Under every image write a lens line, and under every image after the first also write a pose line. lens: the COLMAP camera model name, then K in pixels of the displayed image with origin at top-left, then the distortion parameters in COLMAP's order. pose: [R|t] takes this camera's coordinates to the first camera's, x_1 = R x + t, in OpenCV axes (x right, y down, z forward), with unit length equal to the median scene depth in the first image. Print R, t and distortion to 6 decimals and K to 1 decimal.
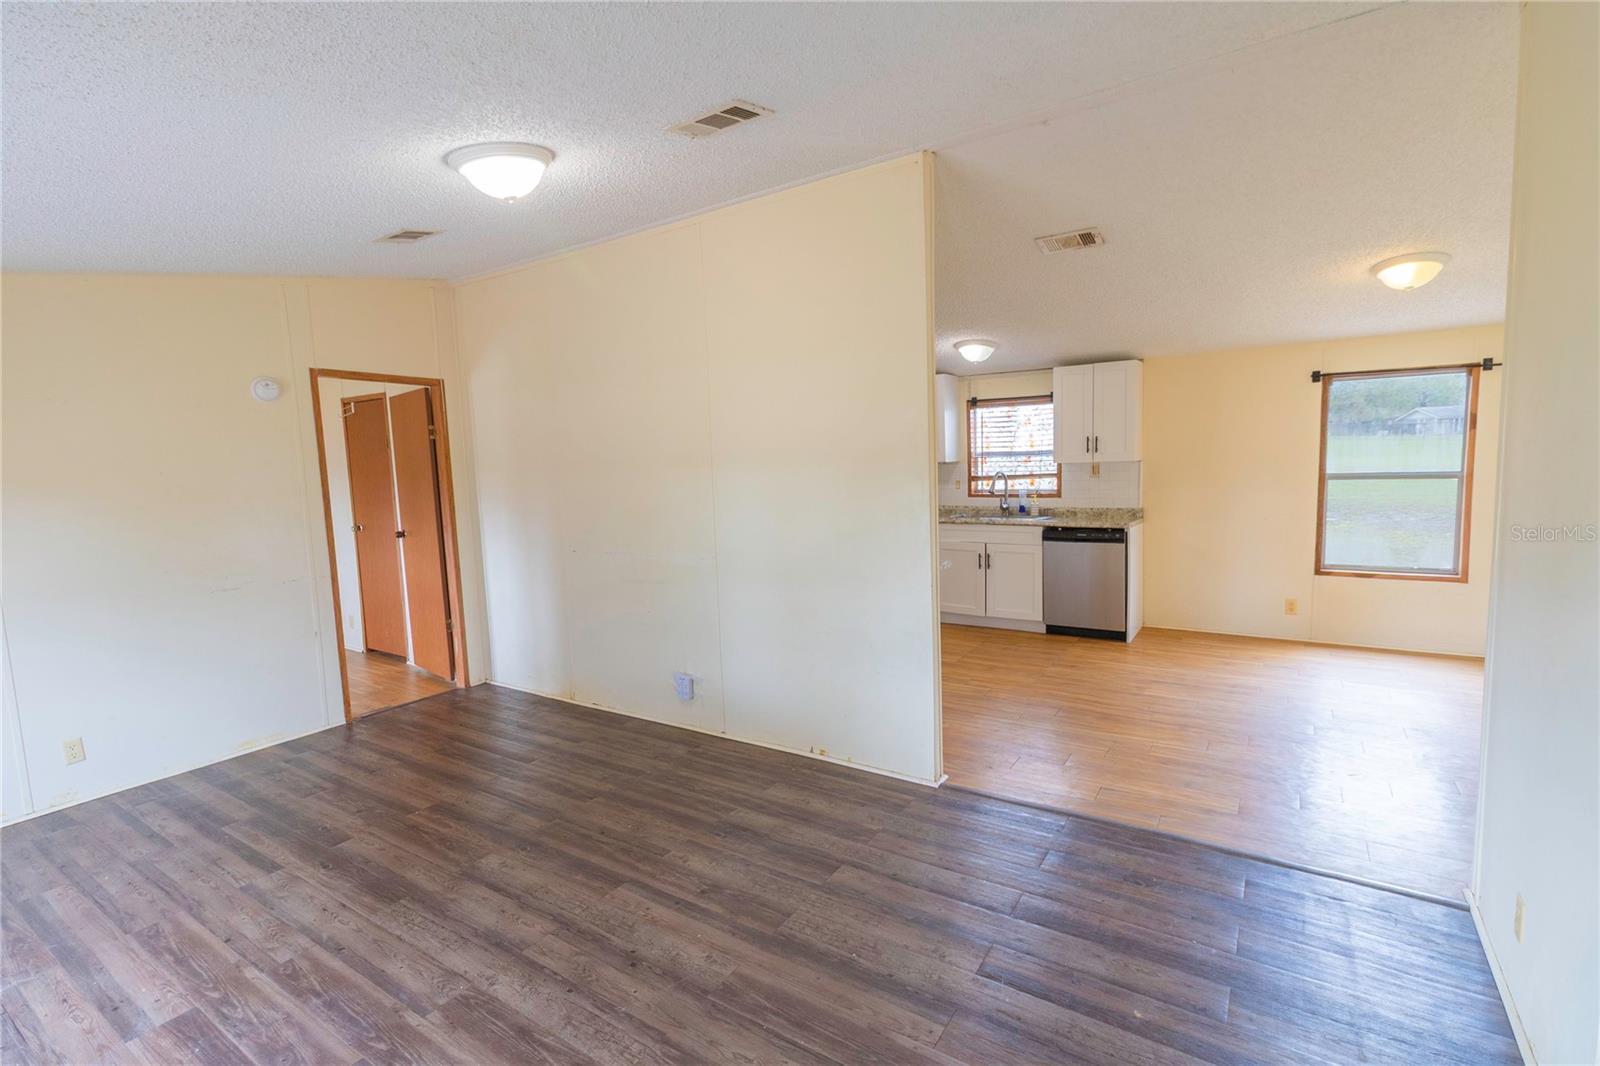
lens RADIAL K [[734.3, 0, 800.8], [0, 734.3, 532.7], [0, 0, 1]] dist [0.002331, 0.000224]
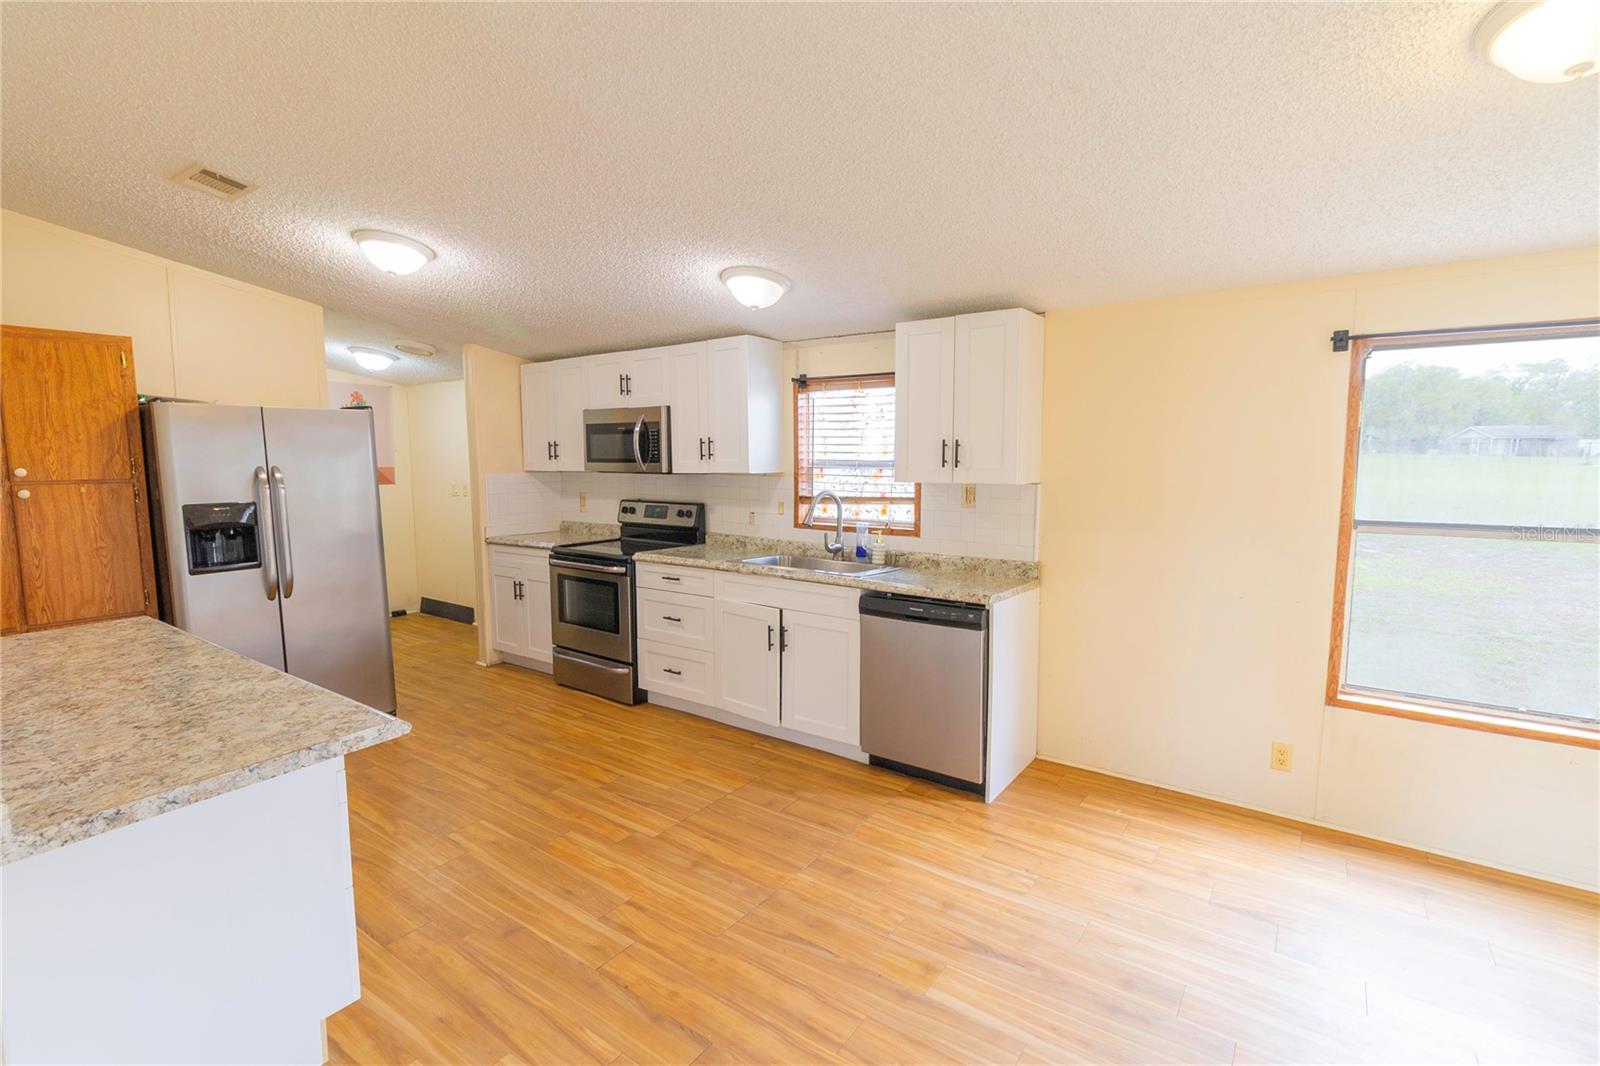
lens RADIAL K [[734.3, 0, 801.2], [0, 734.3, 530.4], [0, 0, 1]] dist [0.002331, 0.000224]
pose [[0.998659, 0.036348, -0.036859, 0.277265], [-0.036431, 0.999335, -0.001583, -0.048696], [0.036777, 0.002924, 0.999319, 0.374193]]
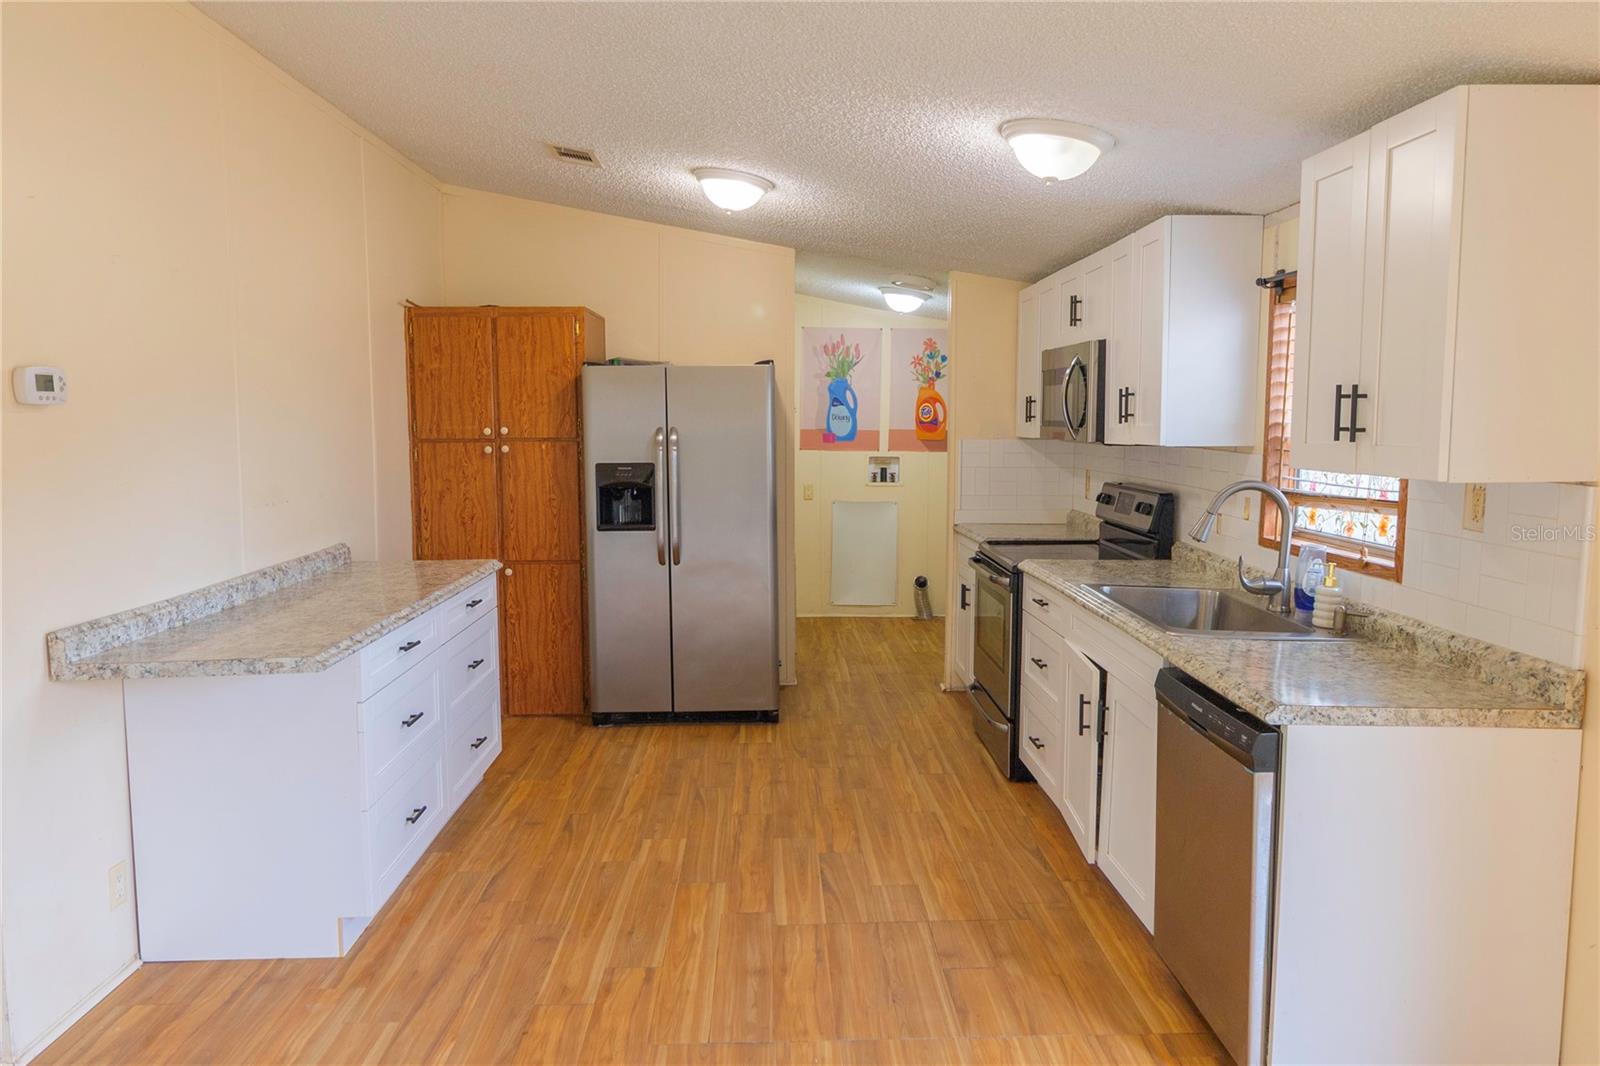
lens RADIAL K [[1090.8, 0, 798.5], [0, 1090.8, 528.4], [0, 0, 1]] dist [0.001043, -0.000956]
pose [[0.577706, 0.116095, -0.807946, 0.574141], [-0.103506, 0.992262, 0.068570, -0.075522], [0.809656, 0.044014, 0.585253, 0.531178]]
